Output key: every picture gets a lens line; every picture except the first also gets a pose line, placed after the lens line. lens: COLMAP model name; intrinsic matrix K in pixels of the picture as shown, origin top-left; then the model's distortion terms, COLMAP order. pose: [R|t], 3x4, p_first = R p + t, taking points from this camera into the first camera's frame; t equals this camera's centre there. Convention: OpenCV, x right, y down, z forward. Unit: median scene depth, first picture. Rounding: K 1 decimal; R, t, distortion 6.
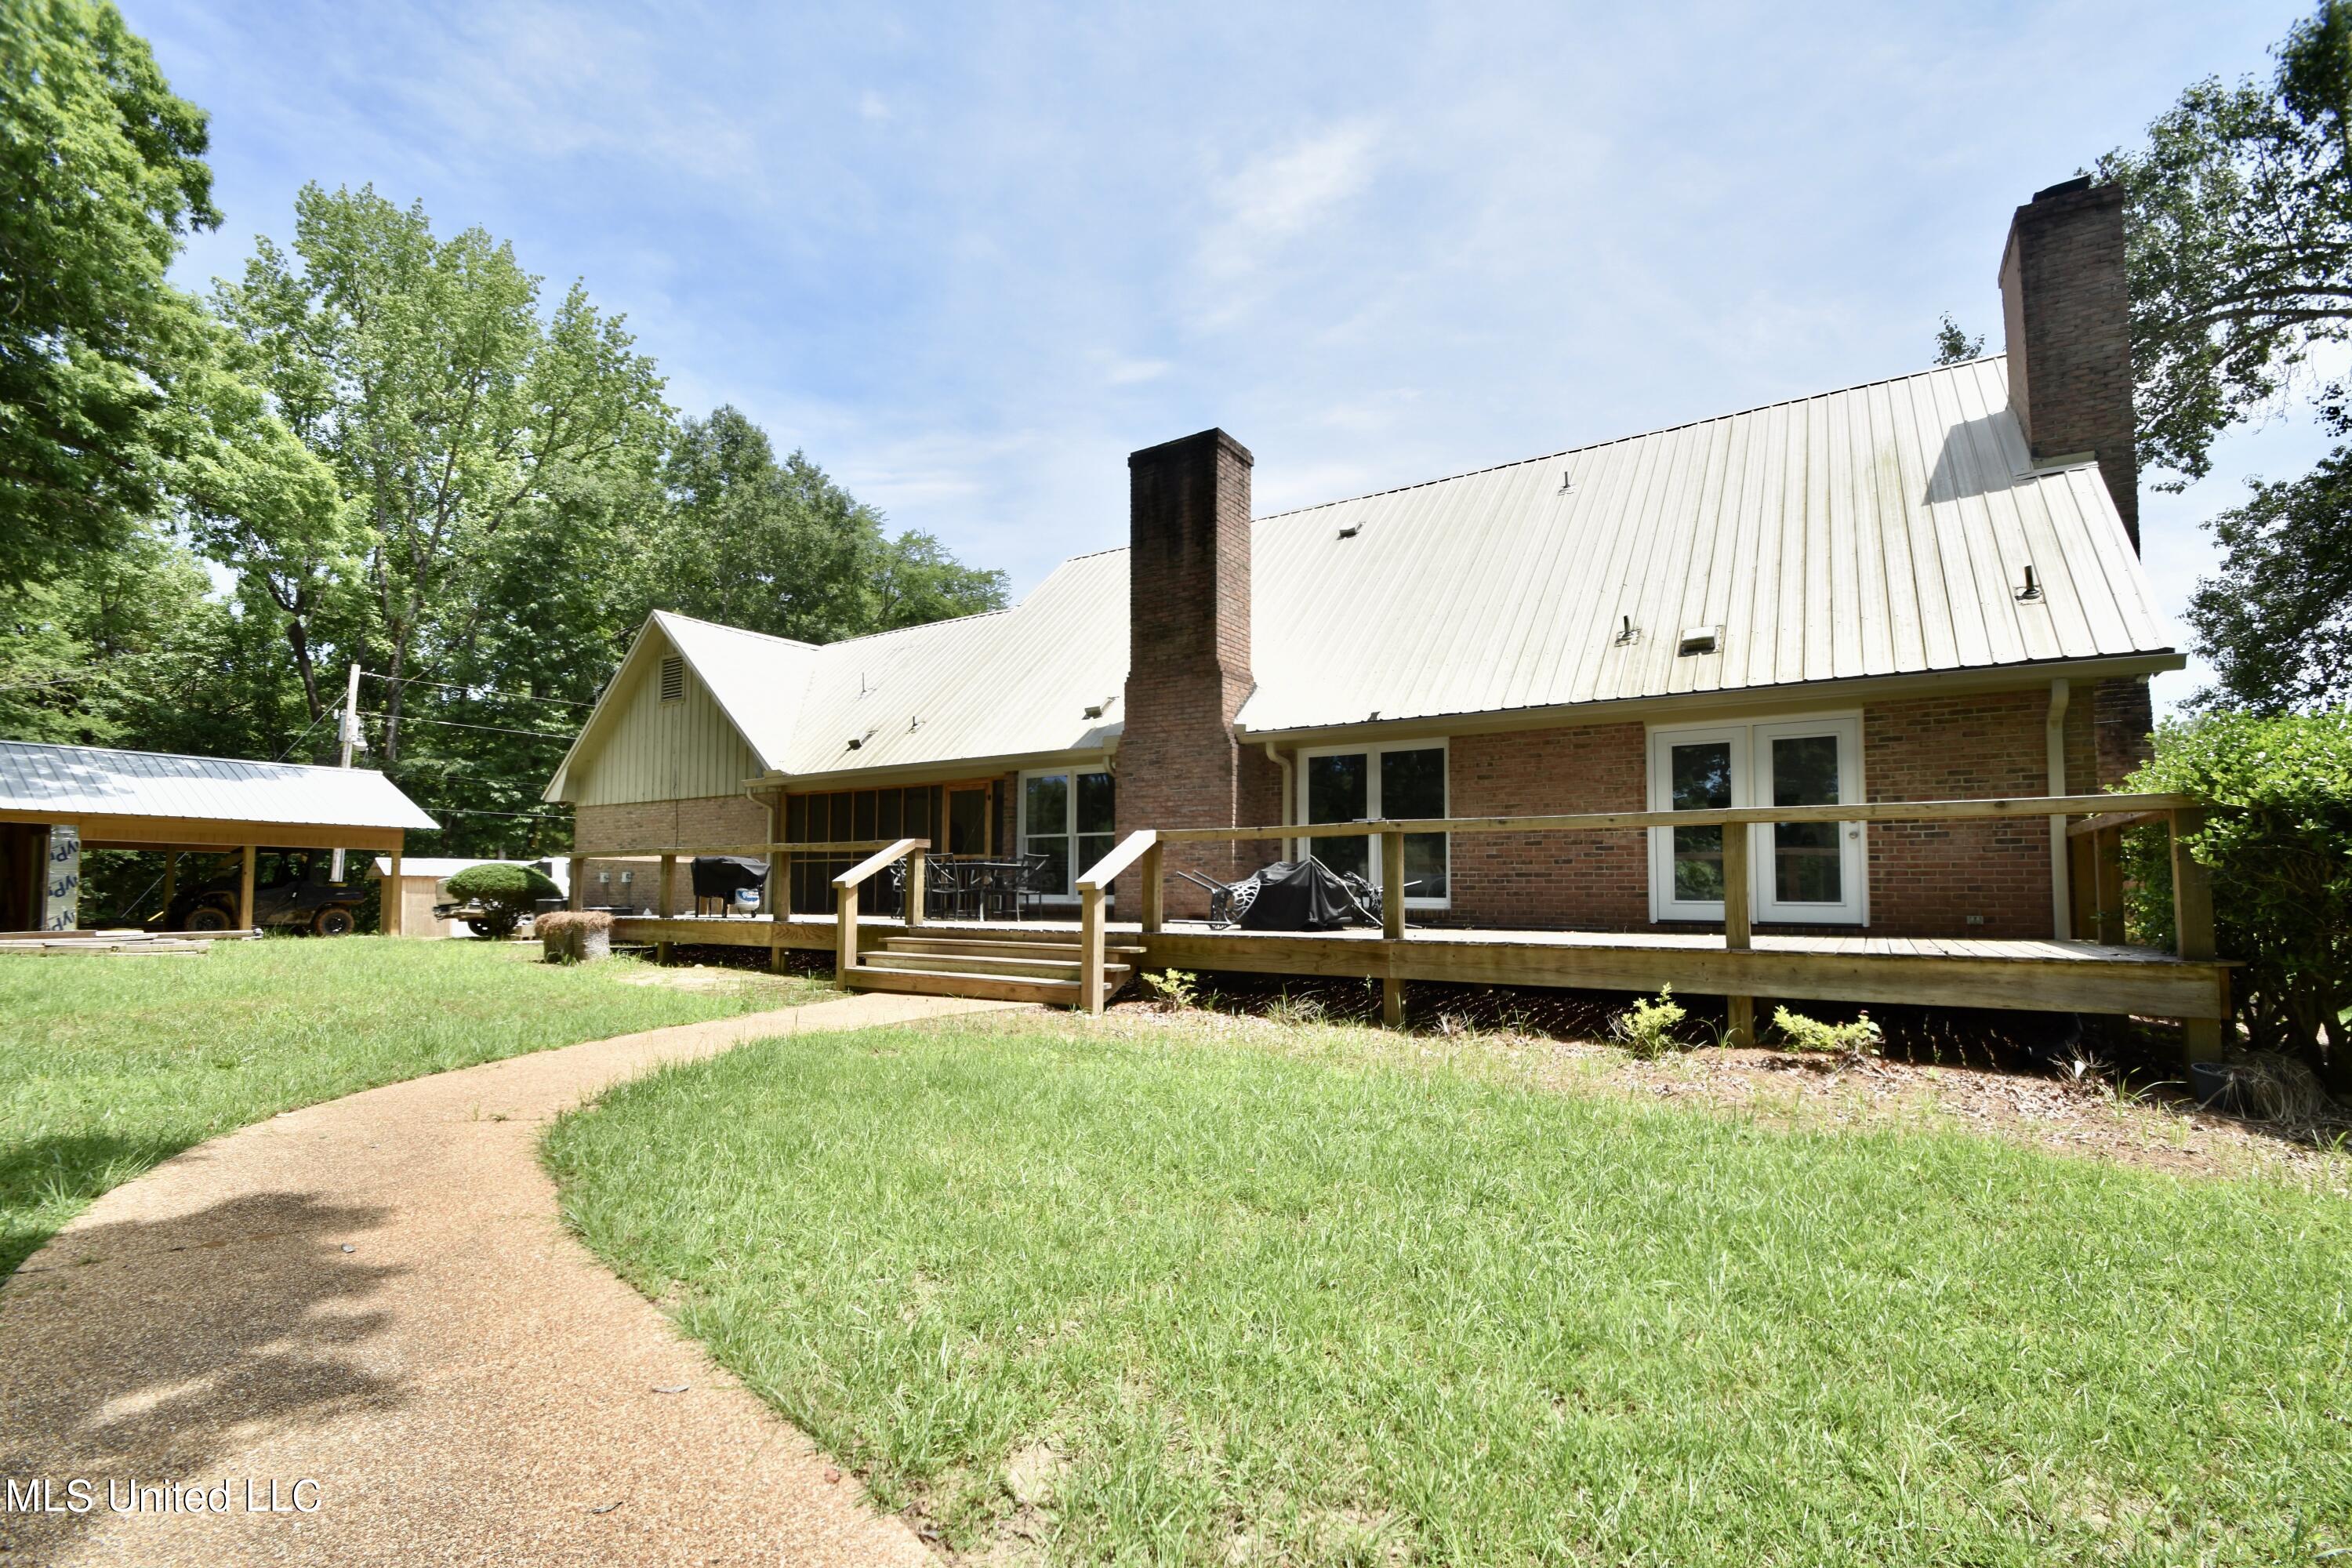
lens RADIAL K [[1035.9, 0, 1182.9], [0, 1035.9, 834.4], [0, 0, 1]] dist [0.015848, -0.015854]
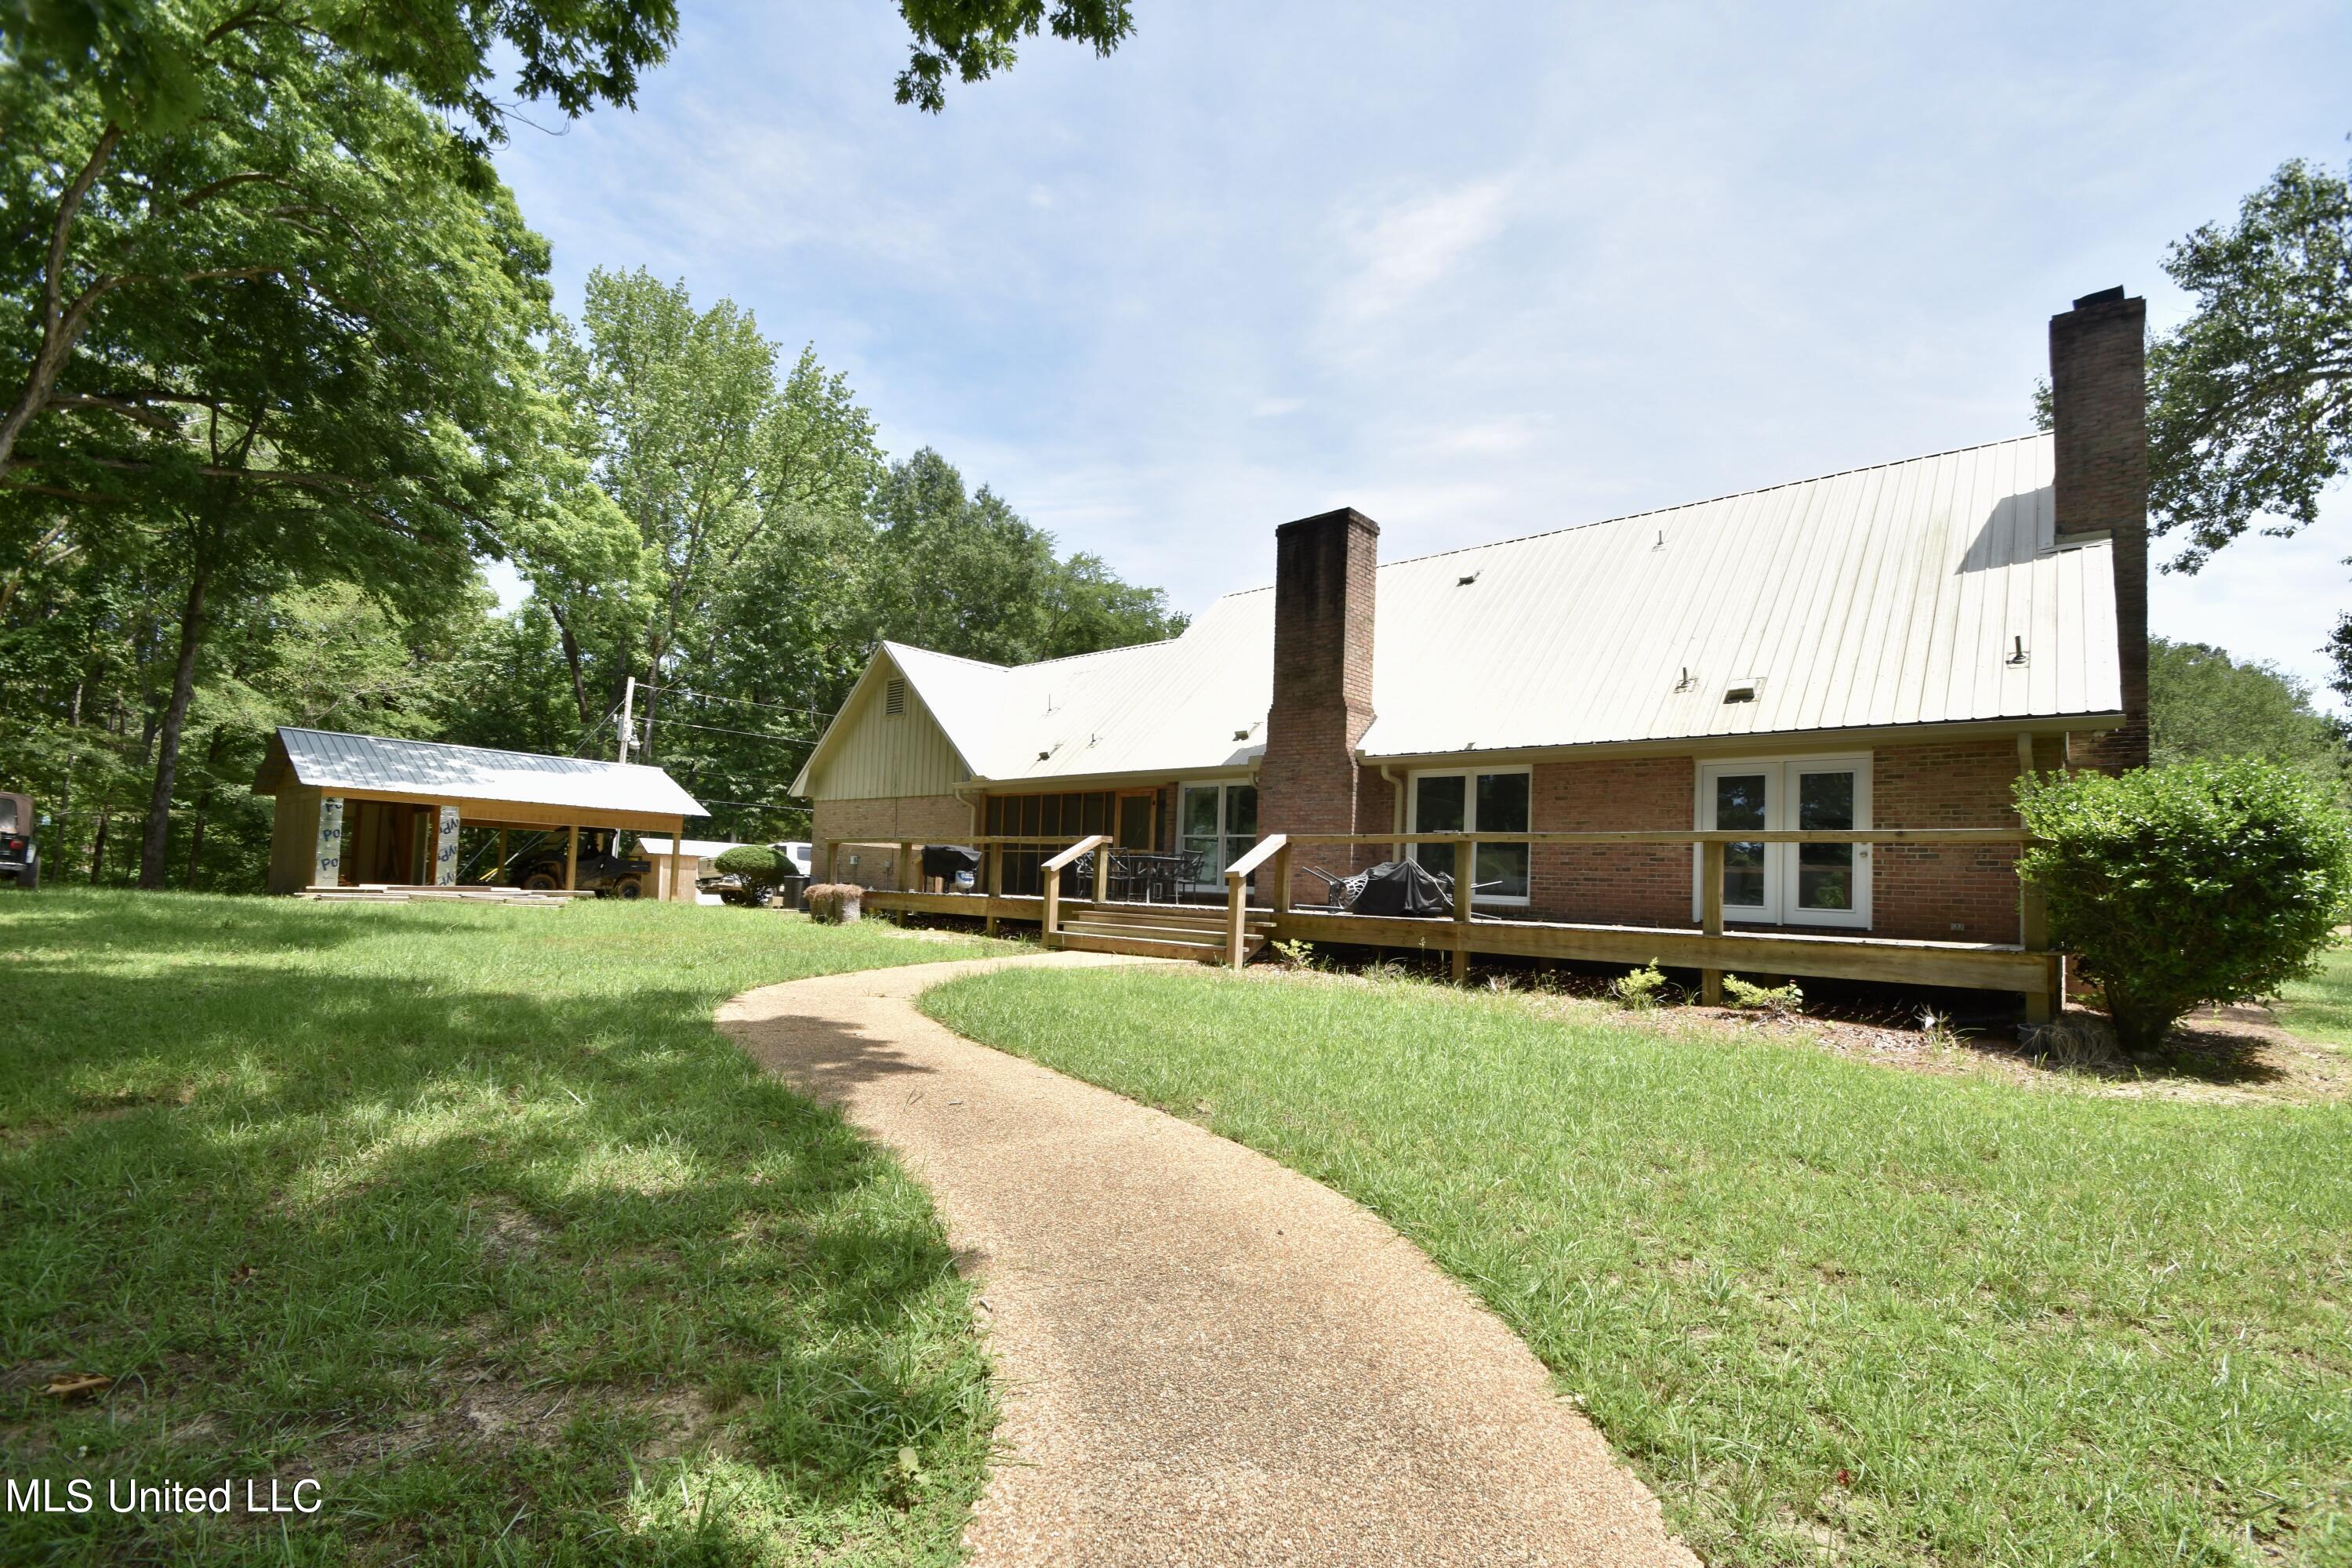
lens RADIAL K [[1035.9, 0, 1182.9], [0, 1035.9, 834.4], [0, 0, 1]] dist [0.015848, -0.015854]
pose [[0.989809, 0.028173, -0.139586, 0.021290], [-0.028329, 0.999598, 0.000869, -0.001203], [0.139555, 0.003094, 0.990210, -0.246303]]
